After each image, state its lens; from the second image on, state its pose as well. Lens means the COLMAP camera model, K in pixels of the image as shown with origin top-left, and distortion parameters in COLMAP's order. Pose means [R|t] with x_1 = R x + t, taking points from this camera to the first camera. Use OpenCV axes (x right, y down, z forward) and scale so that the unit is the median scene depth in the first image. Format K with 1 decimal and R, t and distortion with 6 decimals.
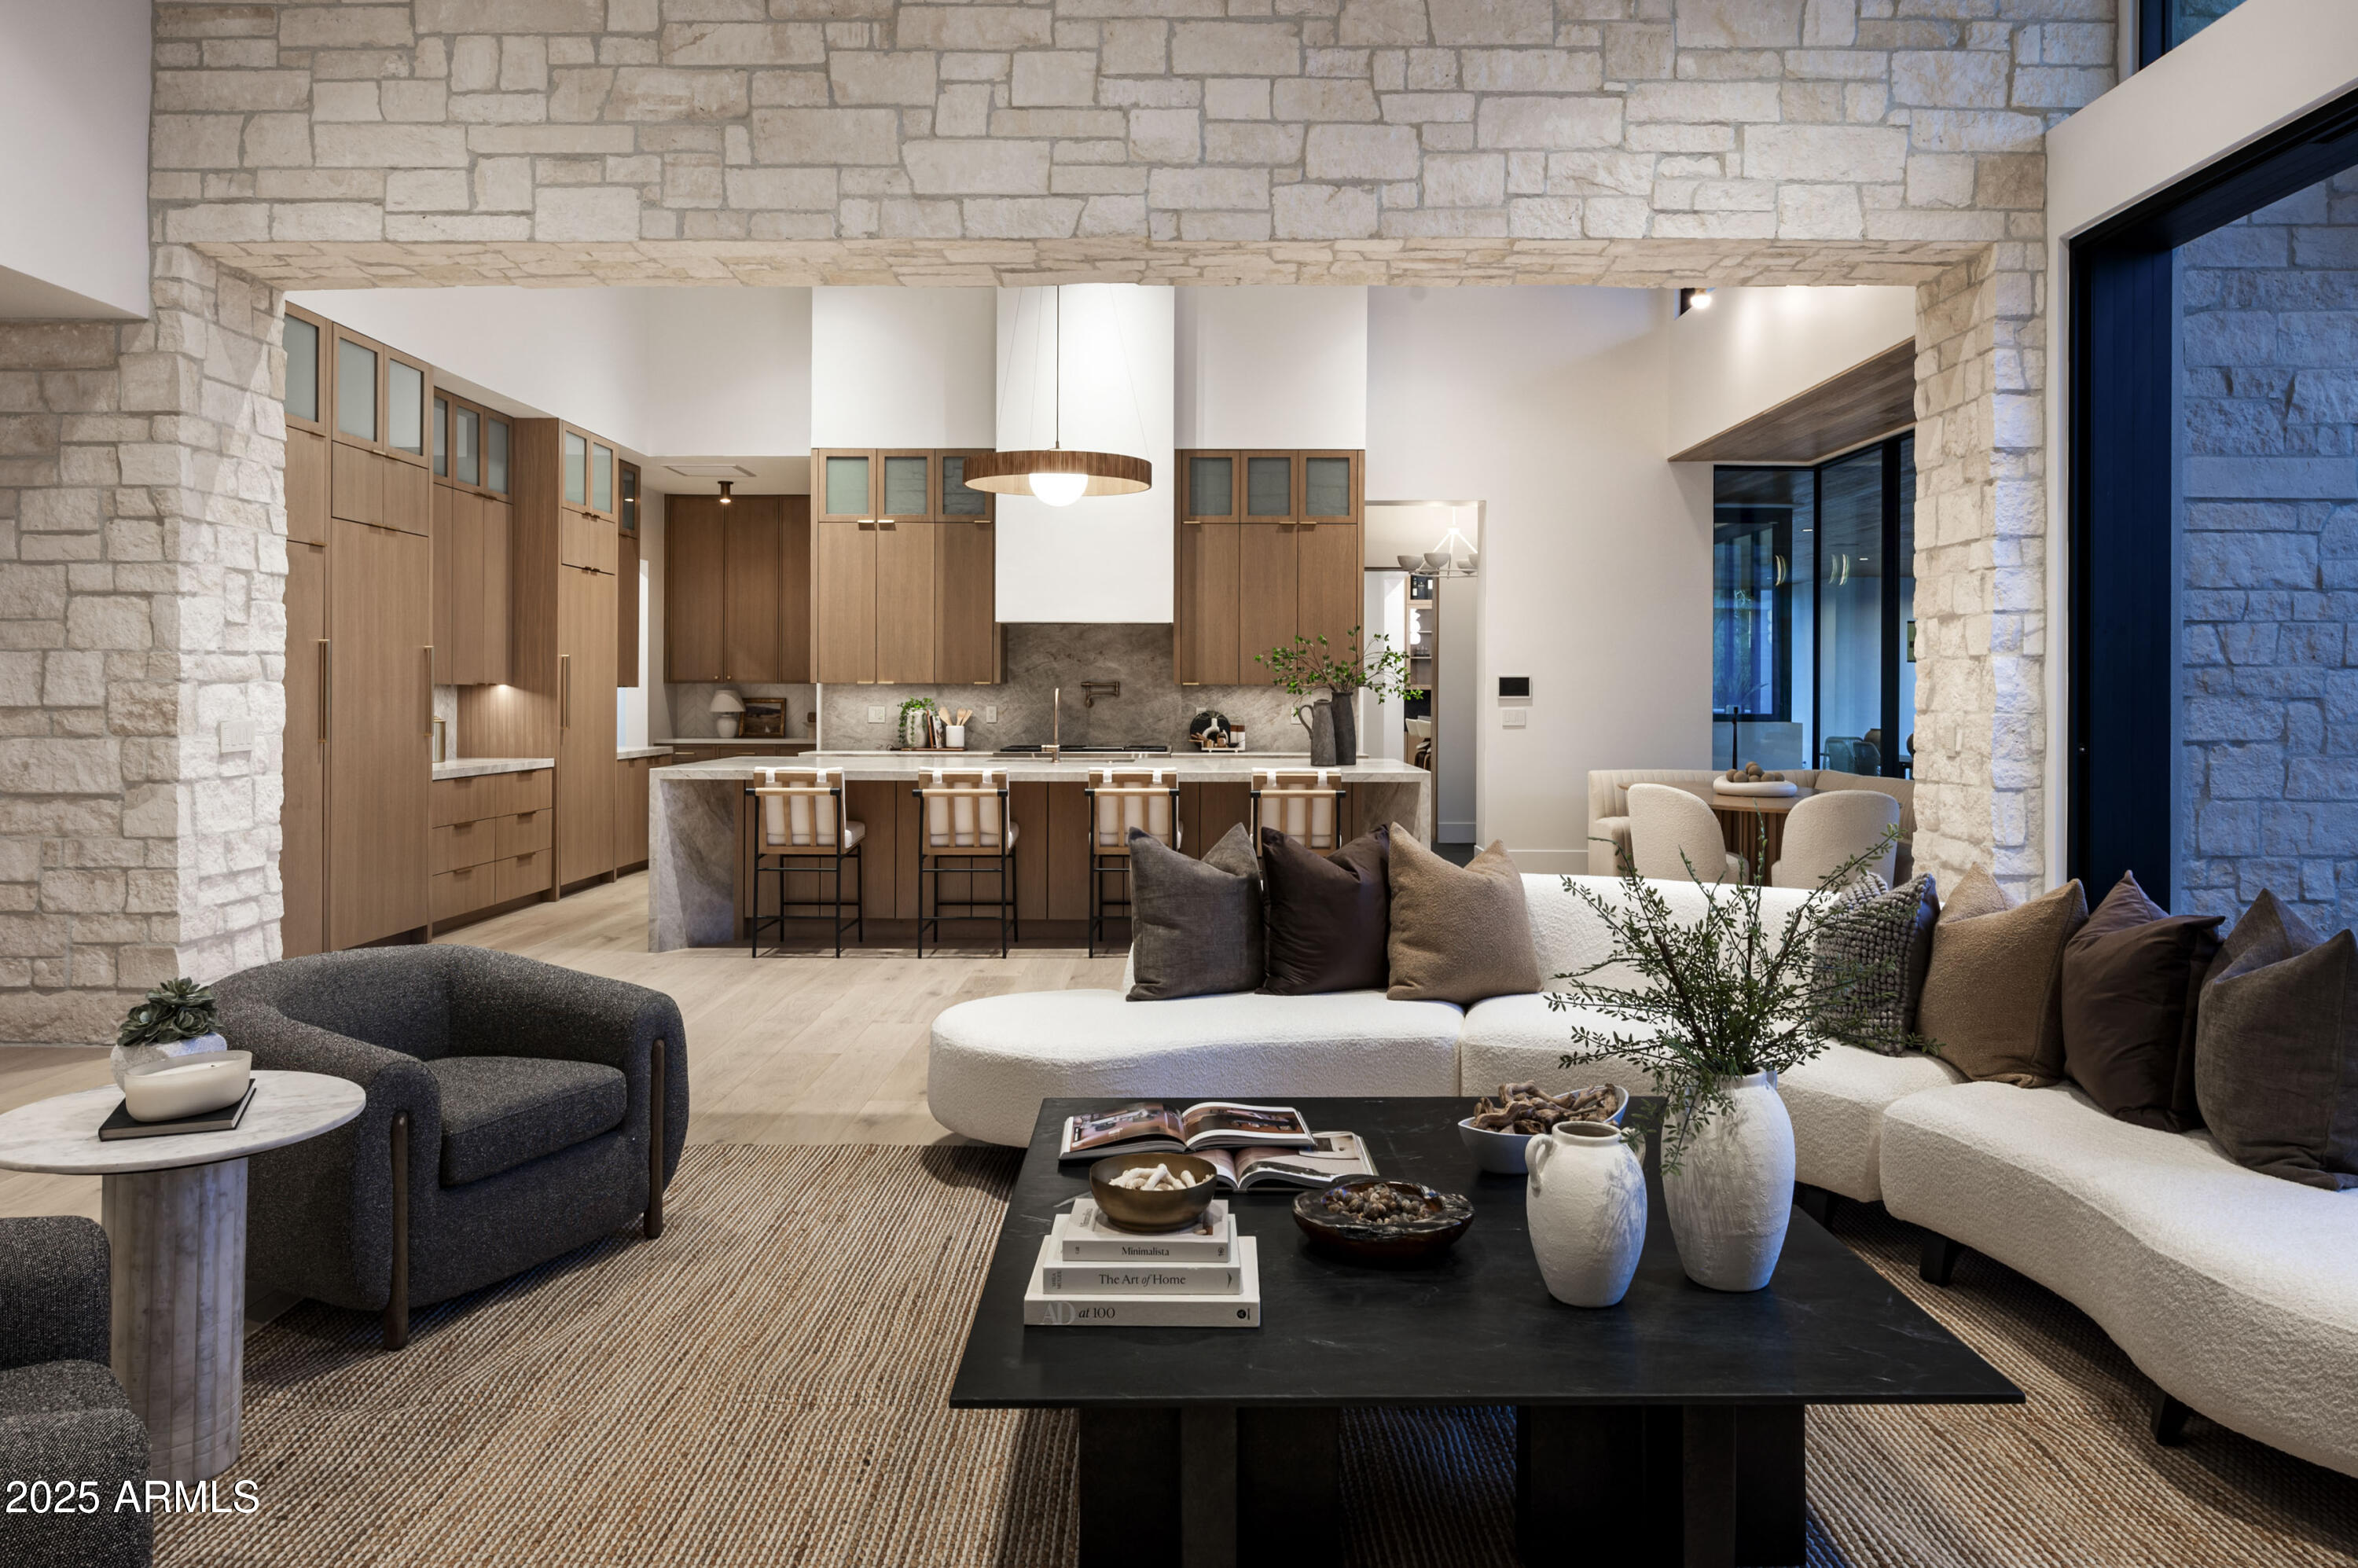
lens RADIAL K [[1537.3, 0, 1176.5], [0, 1537.3, 688.9], [0, 0, 1]] dist [-0.003381, -0.000404]
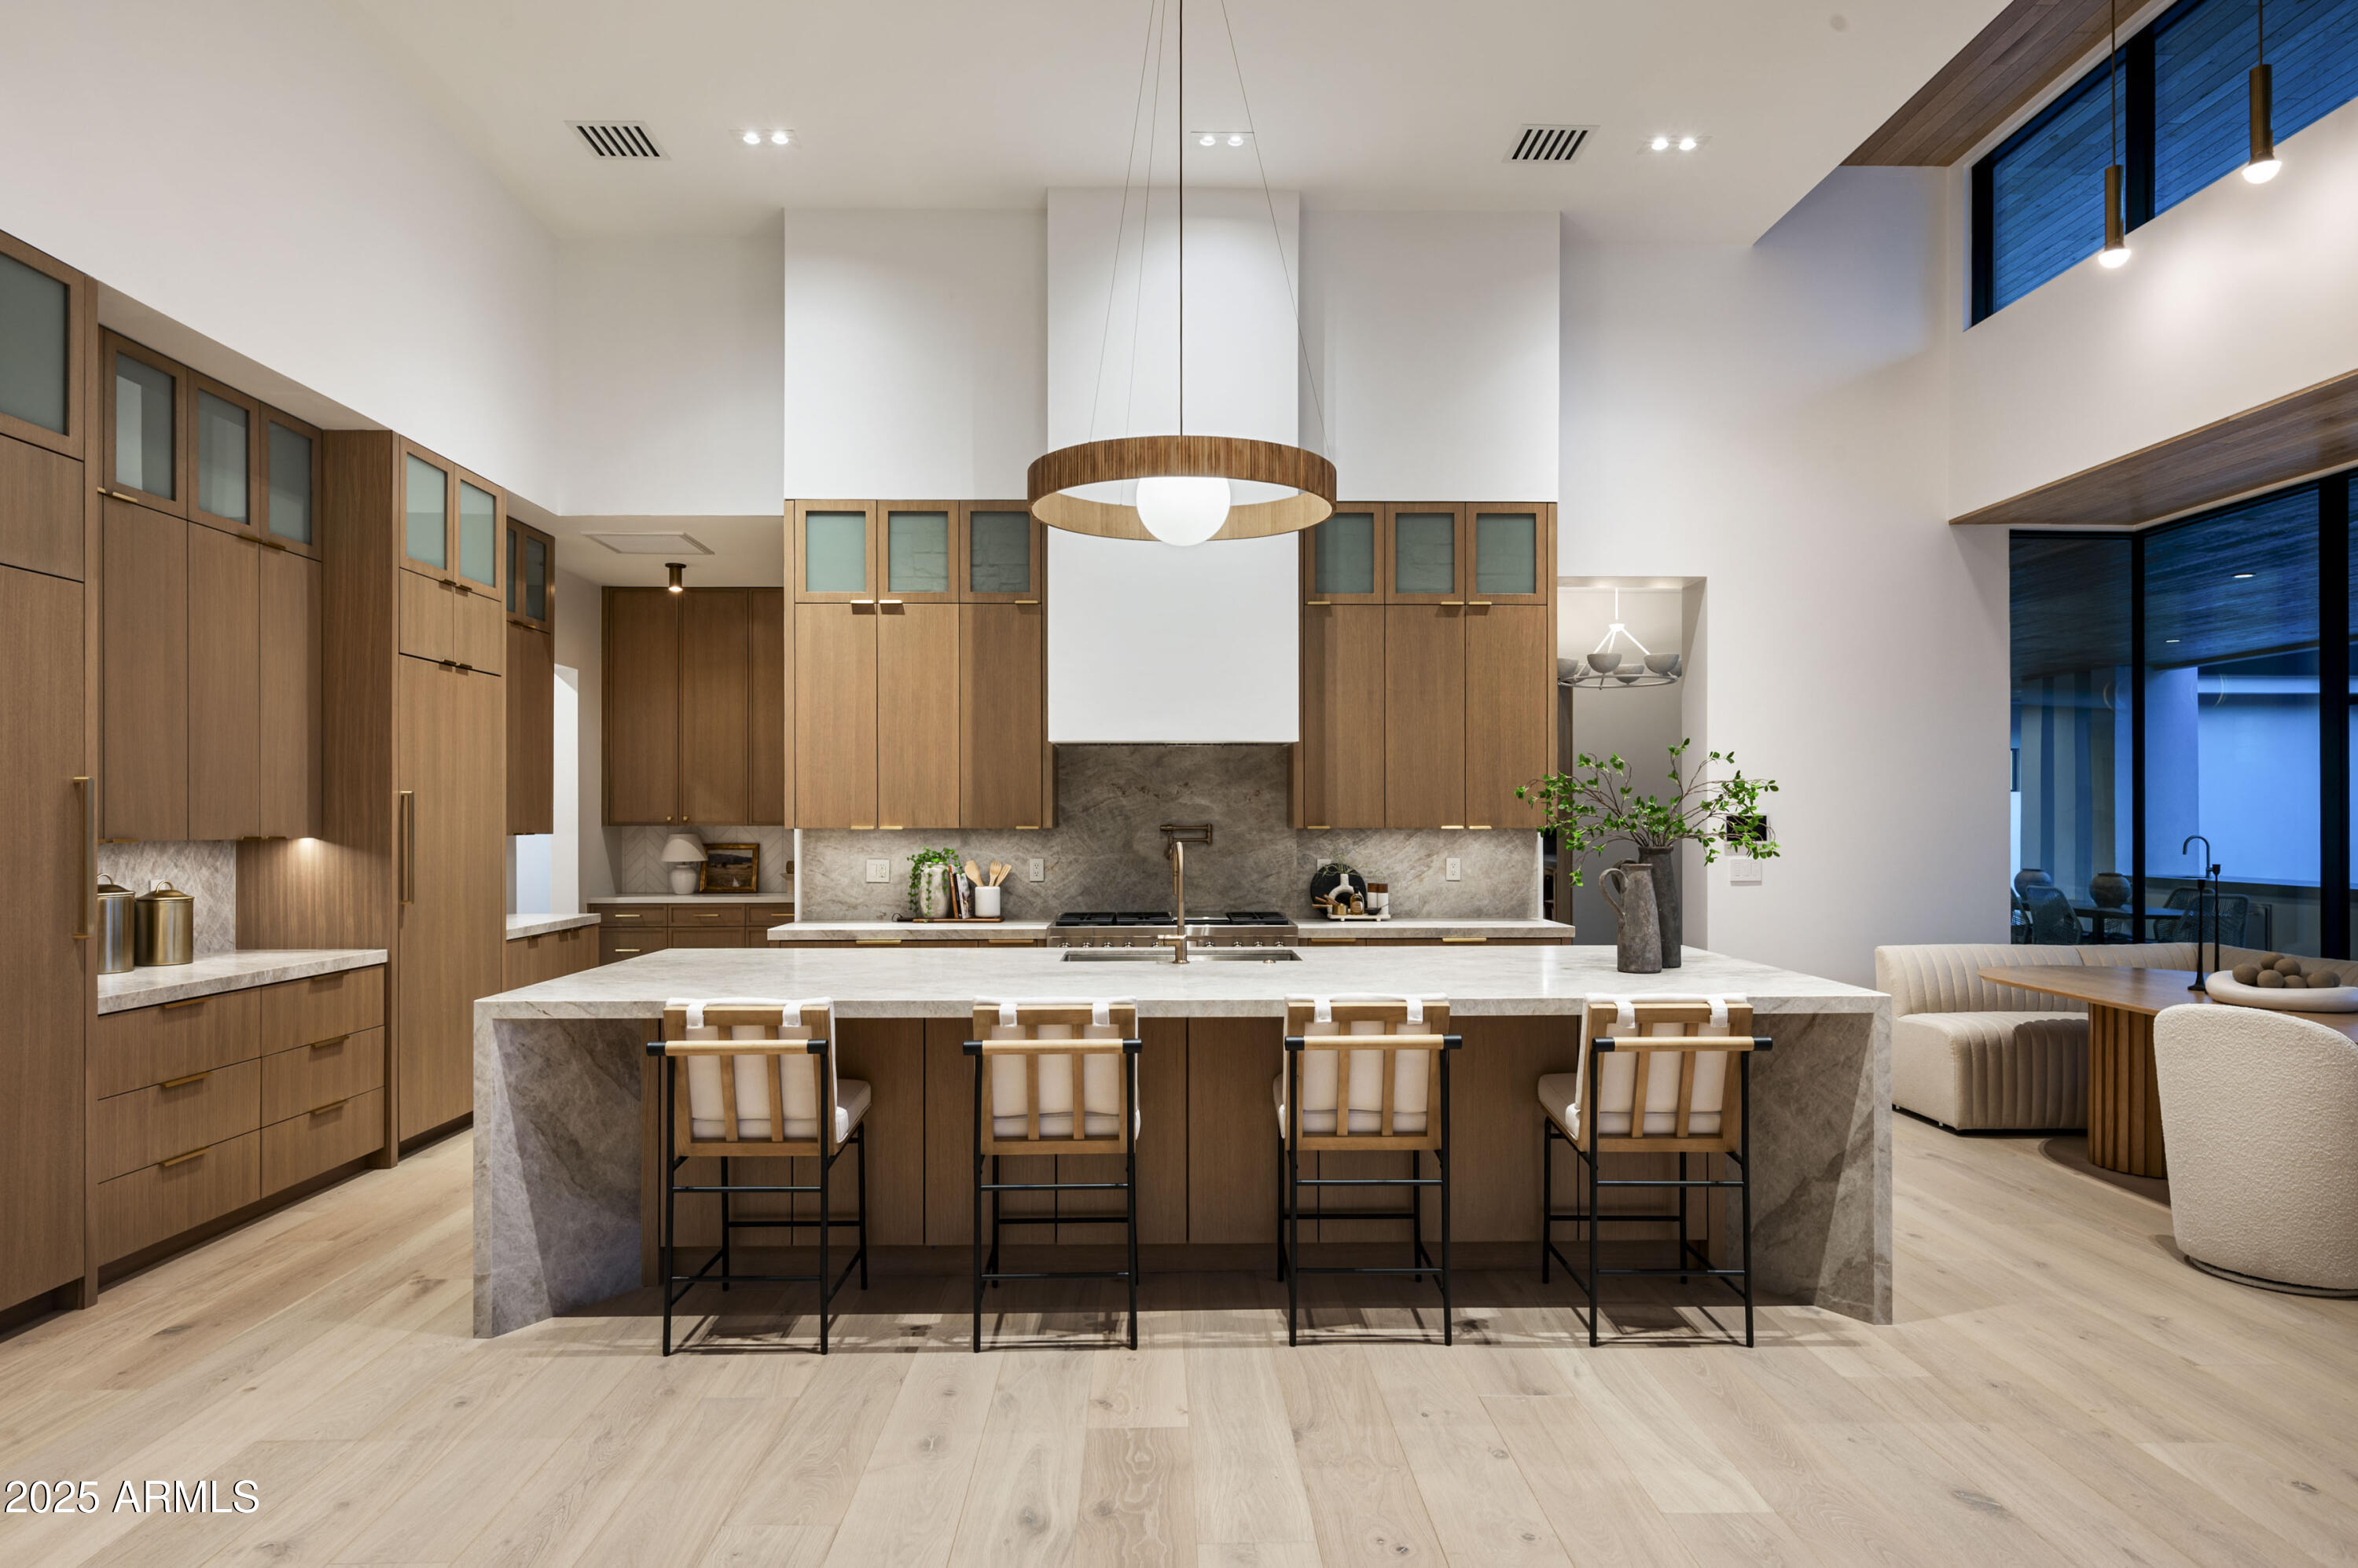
lens RADIAL K [[1375.7, 0, 1177.0], [0, 1375.7, 823.5], [0, 0, 1]] dist [-0.000499, 0.000636]
pose [[0.999458, -0.005132, 0.032504, -0.108405], [0.004992, 0.999978, 0.004358, -0.011533], [-0.032526, -0.004194, 0.999462, 0.500880]]
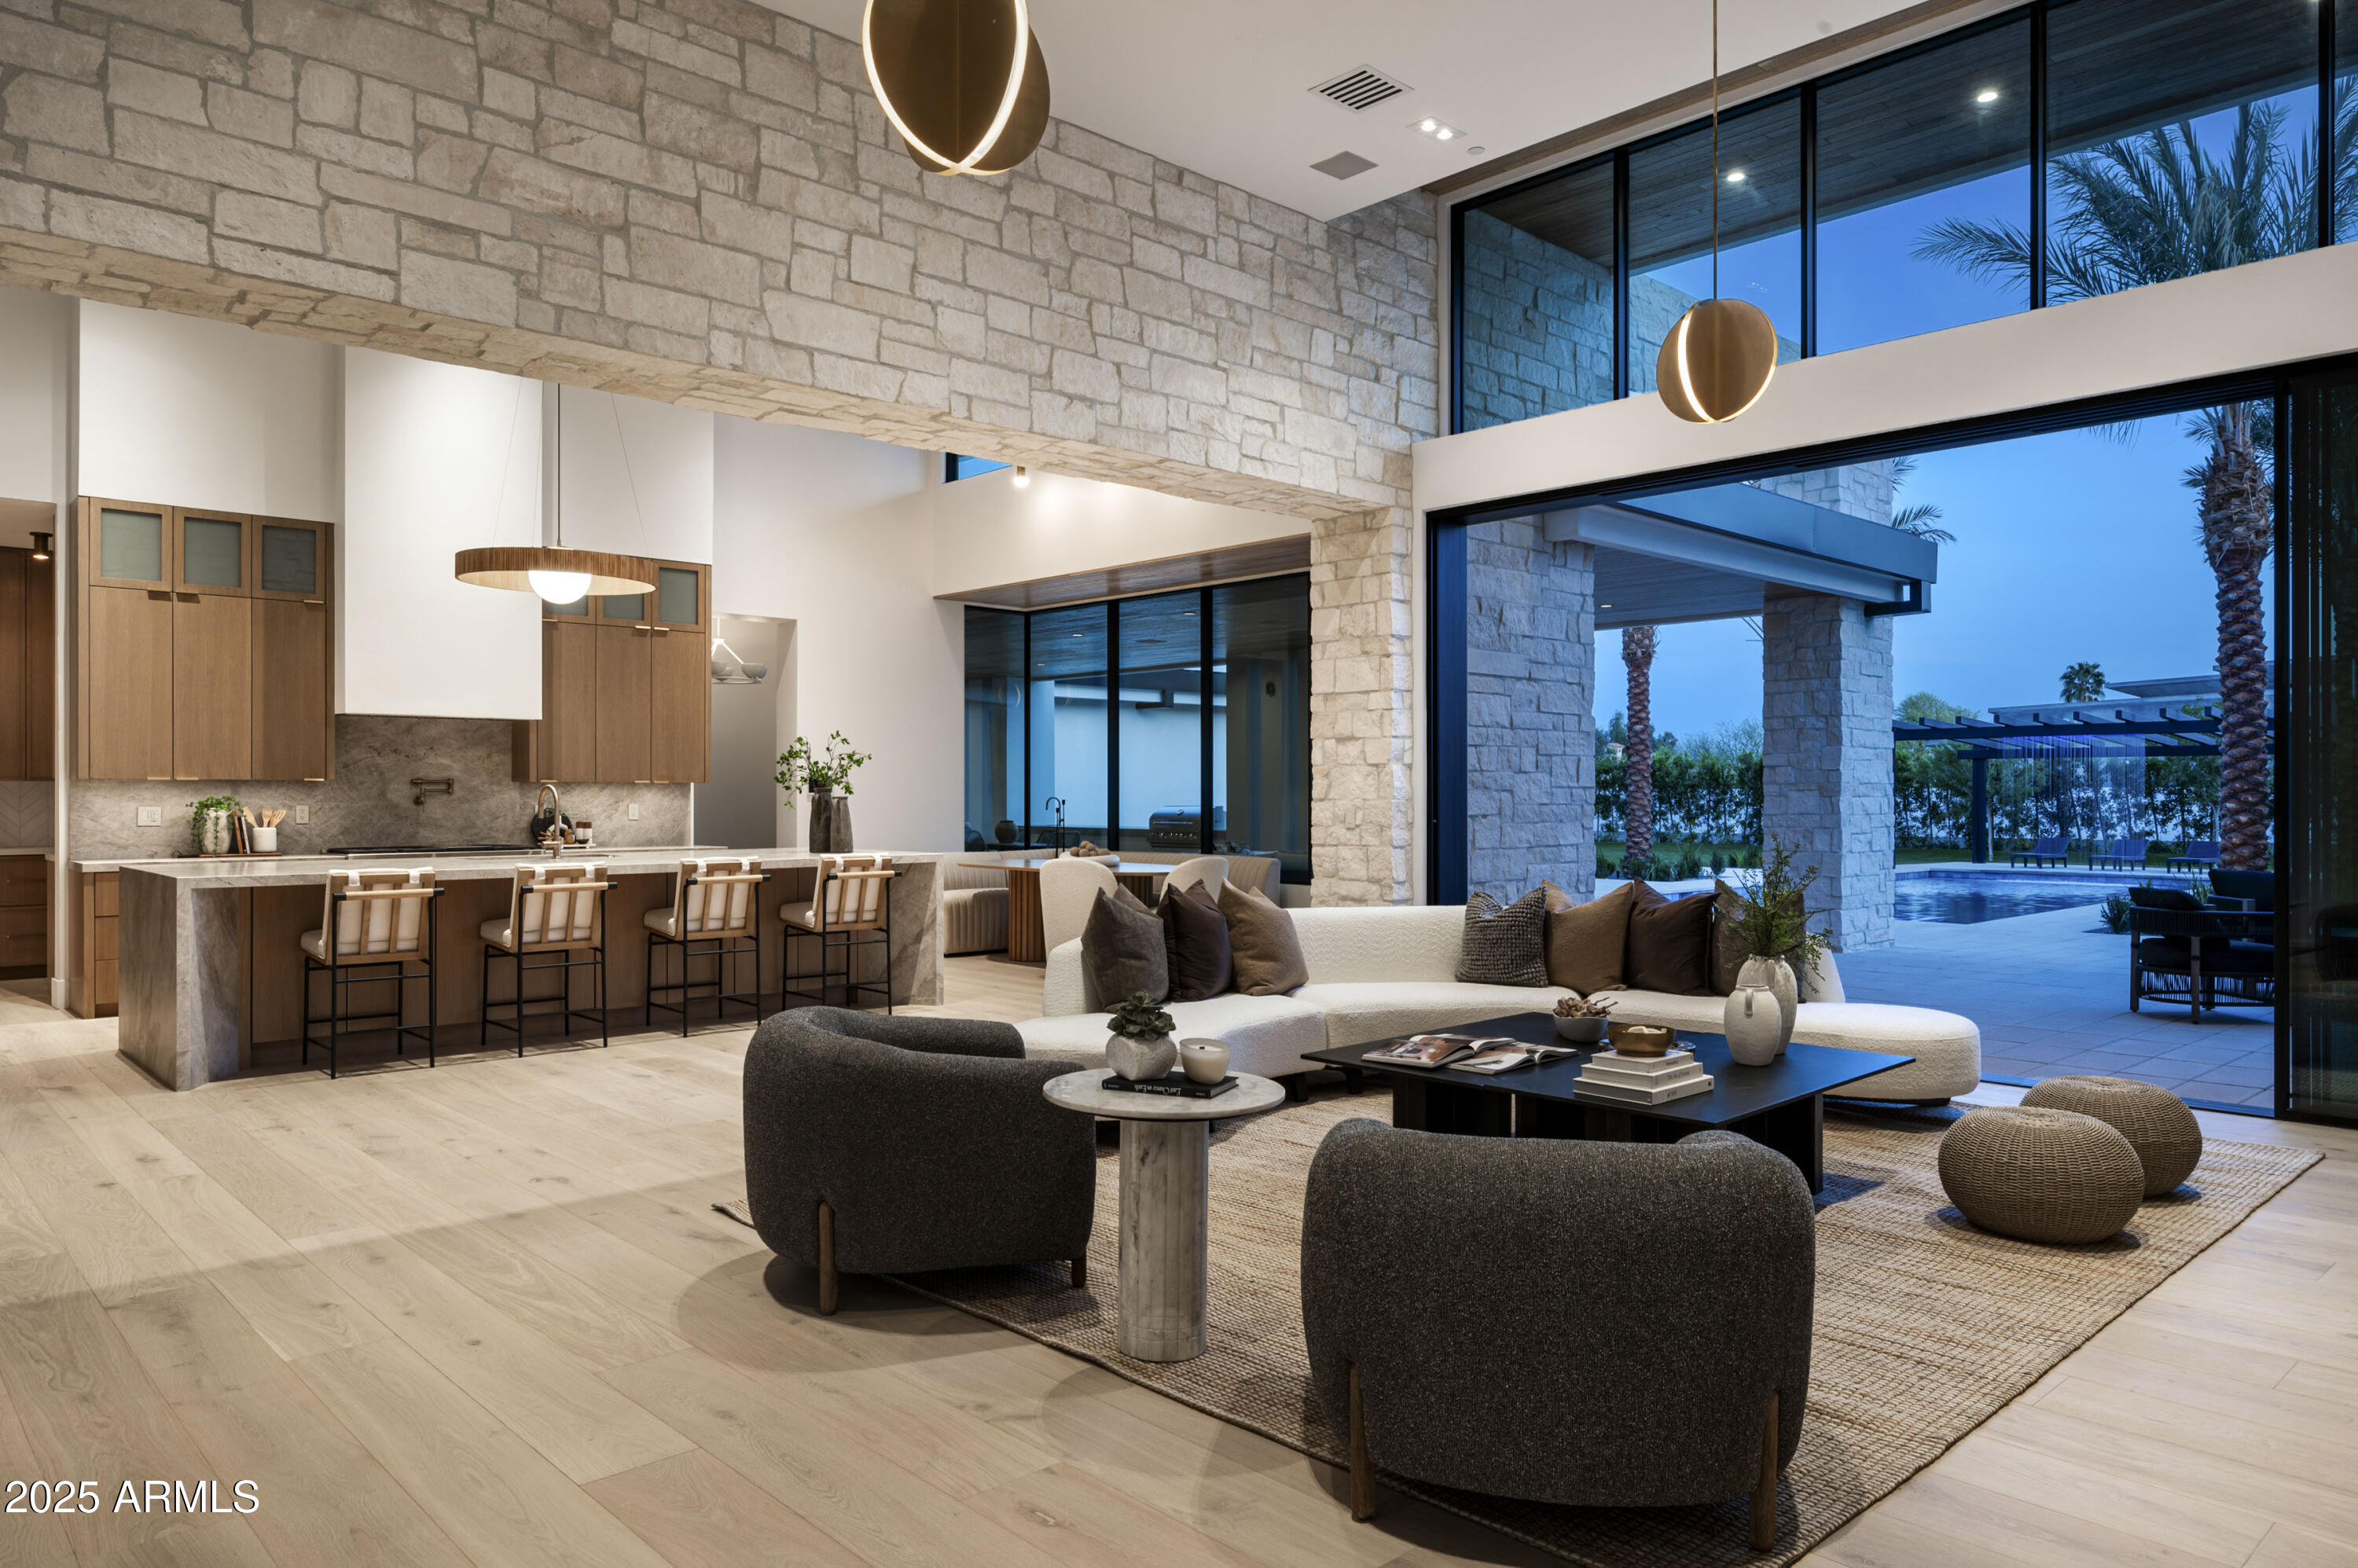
lens RADIAL K [[1500.6, 0, 1179.0], [0, 1500.6, 784.0], [0, 0, 1]] dist [-0.003219, -0.001216]
pose [[0.728423, 0.001498, 0.685126, -0.504478], [0.001065, 0.999994, -0.003319, 0.003126], [-0.685127, 0.003147, 0.728417, 0.006782]]
